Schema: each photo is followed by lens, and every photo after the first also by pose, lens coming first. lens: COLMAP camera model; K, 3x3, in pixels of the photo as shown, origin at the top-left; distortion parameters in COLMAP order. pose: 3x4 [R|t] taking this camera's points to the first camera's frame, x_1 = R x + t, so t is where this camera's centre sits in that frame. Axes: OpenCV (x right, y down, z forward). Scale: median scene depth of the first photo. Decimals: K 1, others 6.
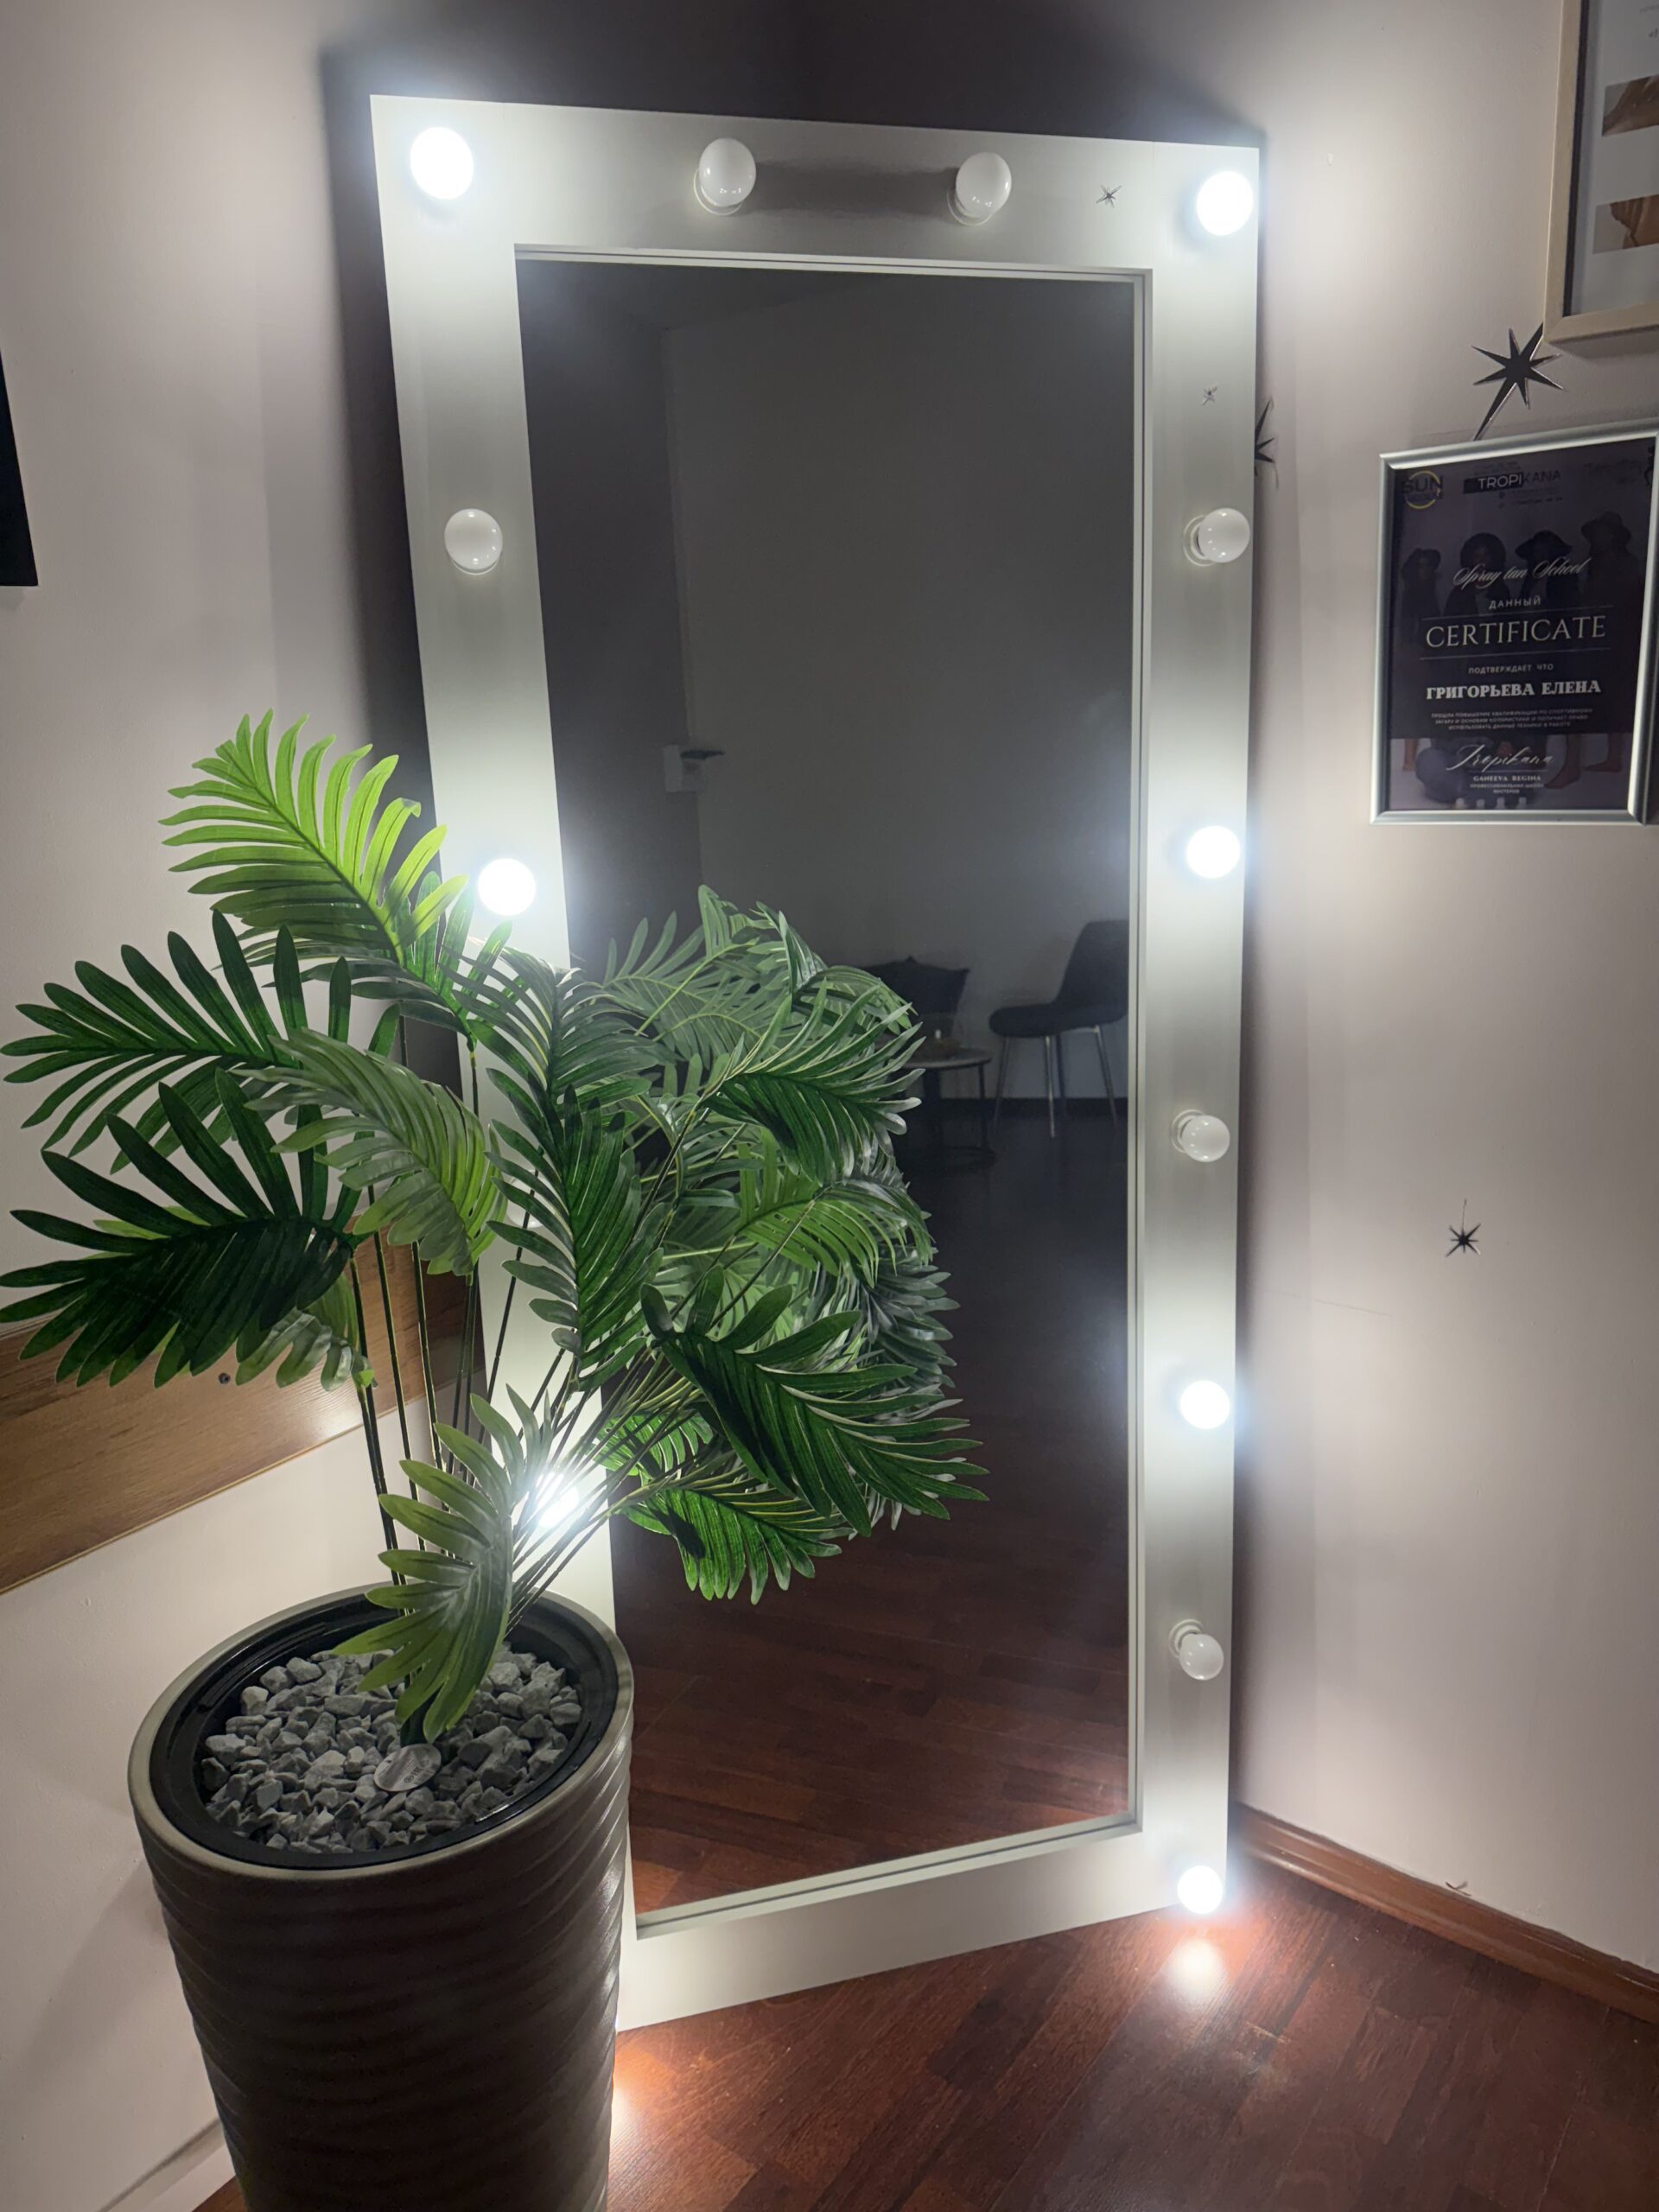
lens RADIAL K [[1566.6, 0, 828.6], [0, 1566.6, 1183.9], [0, 0, 1]] dist [0.073375, -0.002944]
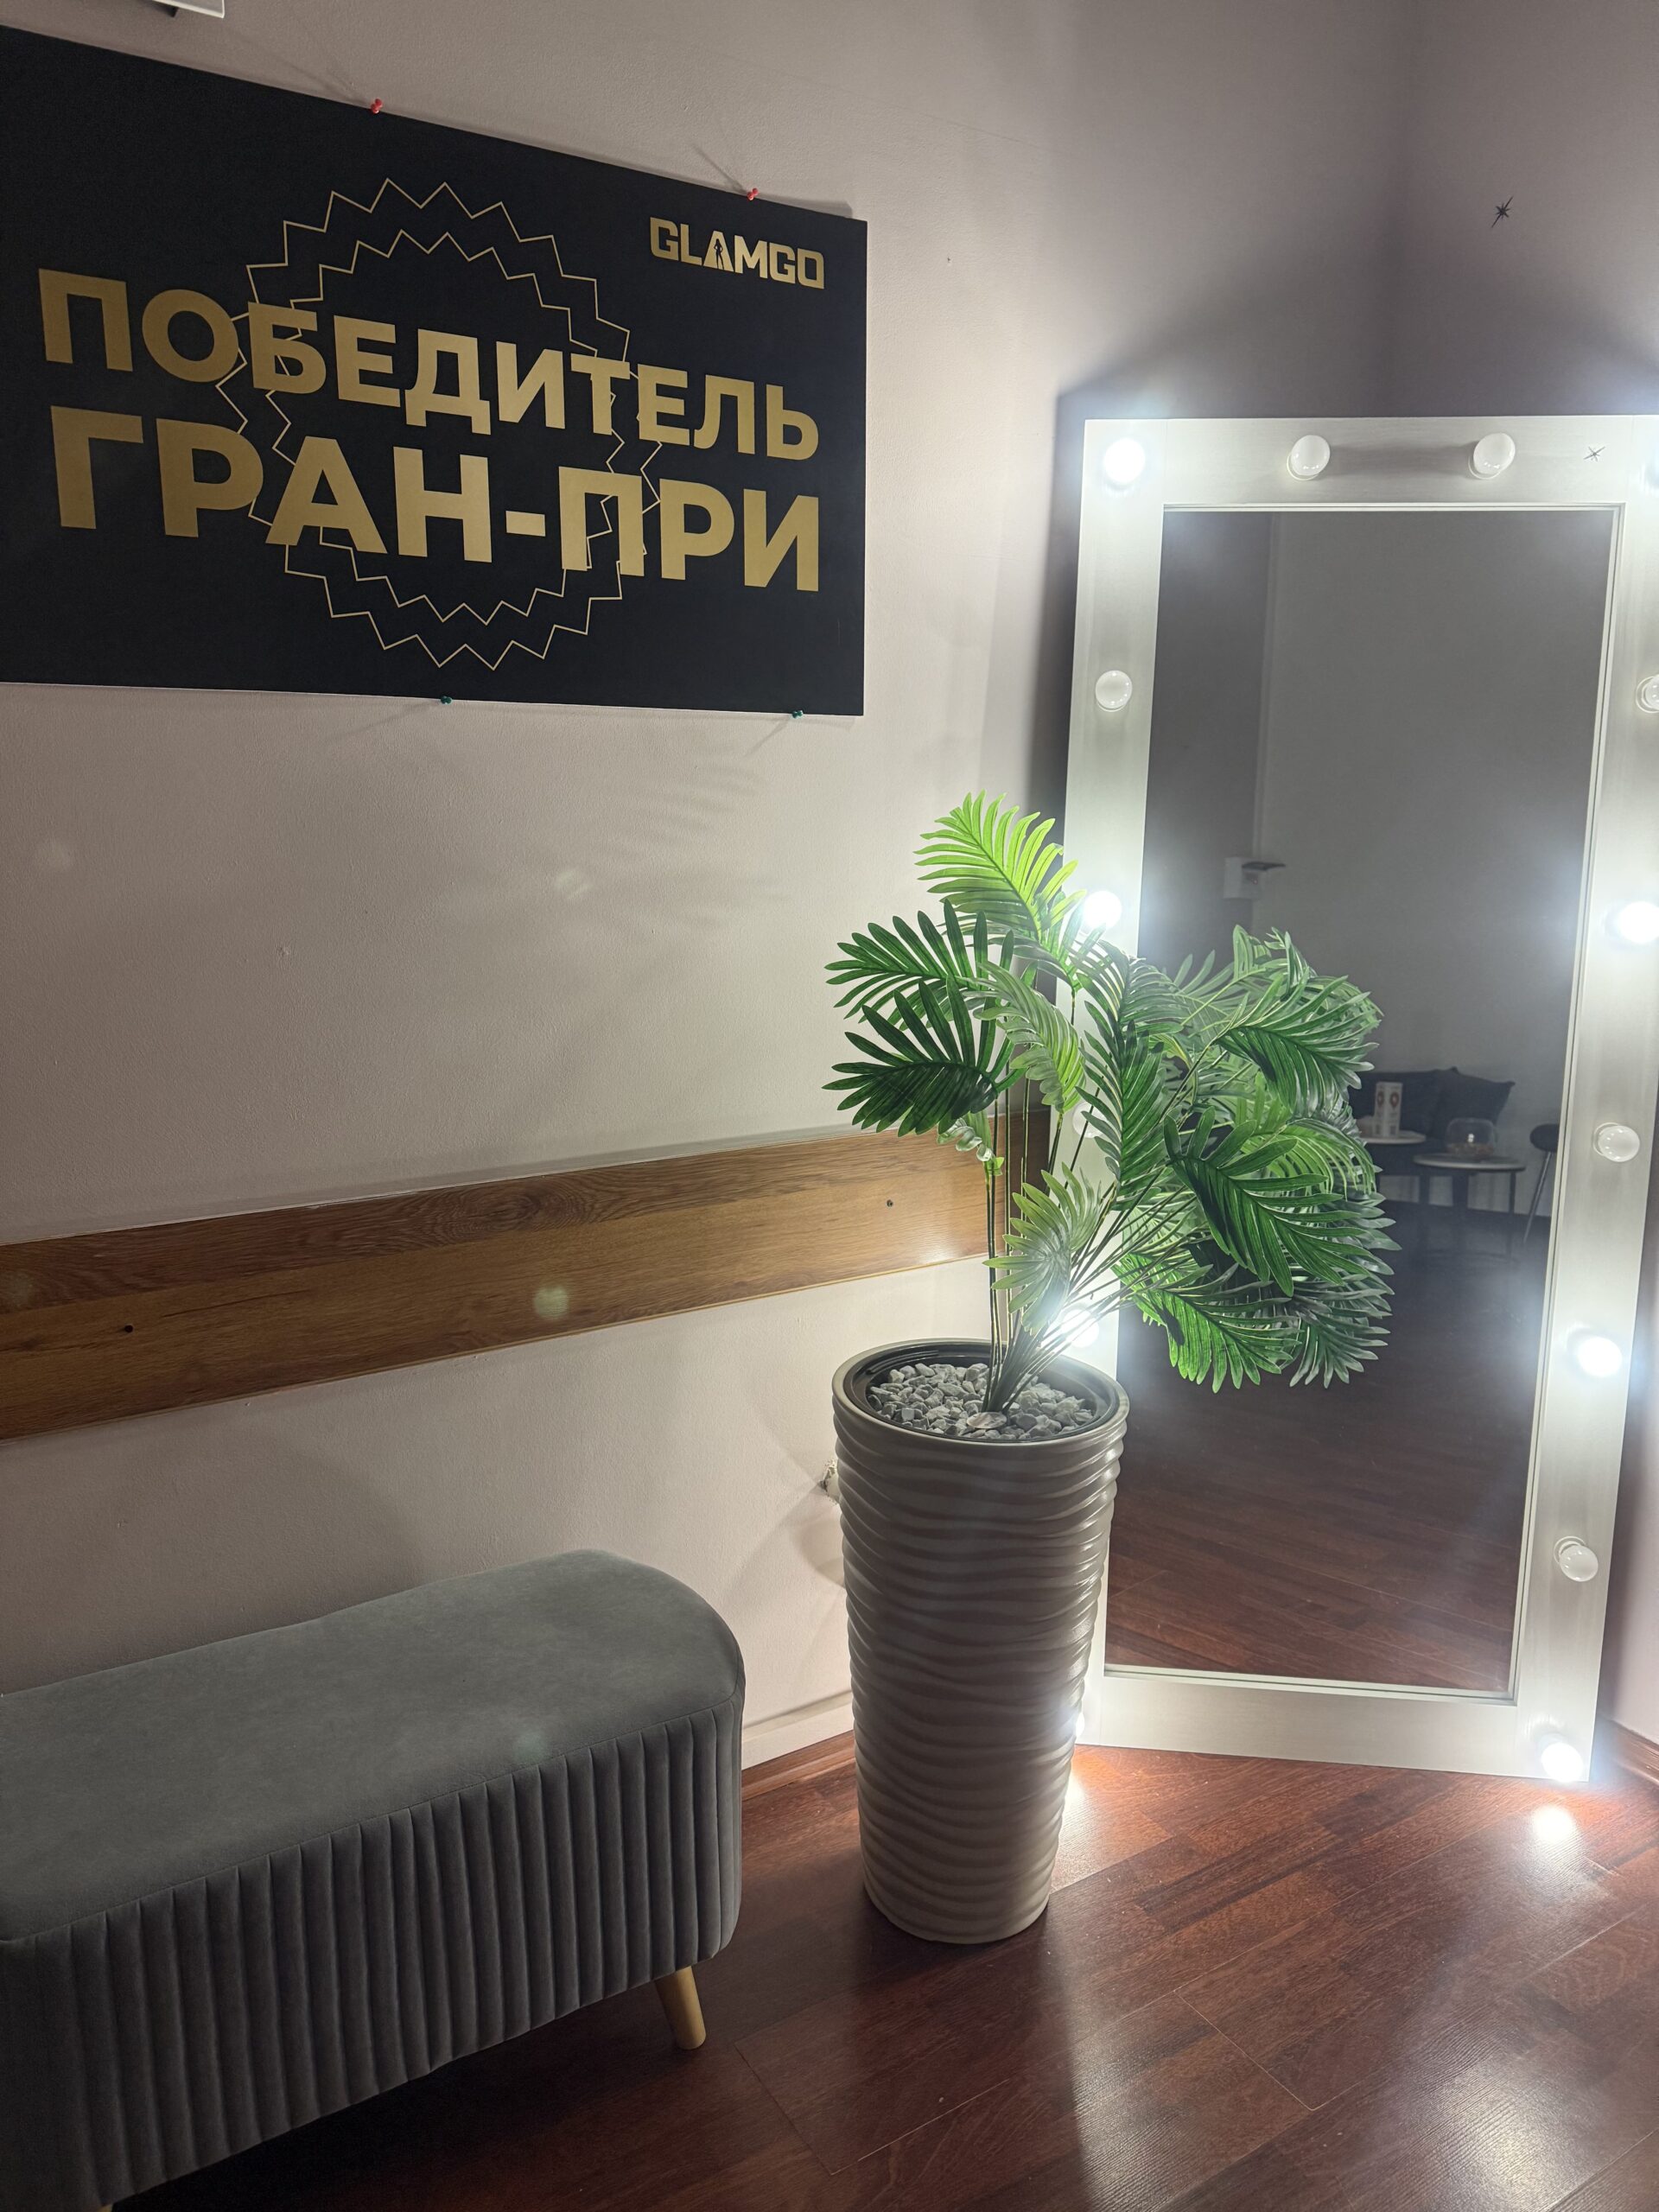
lens RADIAL K [[1574.0, 0, 819.4], [0, 1574.0, 1114.6], [0, 0, 1]] dist [-0.006304, -0.001829]
pose [[0.937852, 0.098800, -0.332675, 0.076142], [-0.133724, 0.987476, -0.083718, 0.200455], [0.320237, 0.123002, 0.939318, -0.572905]]
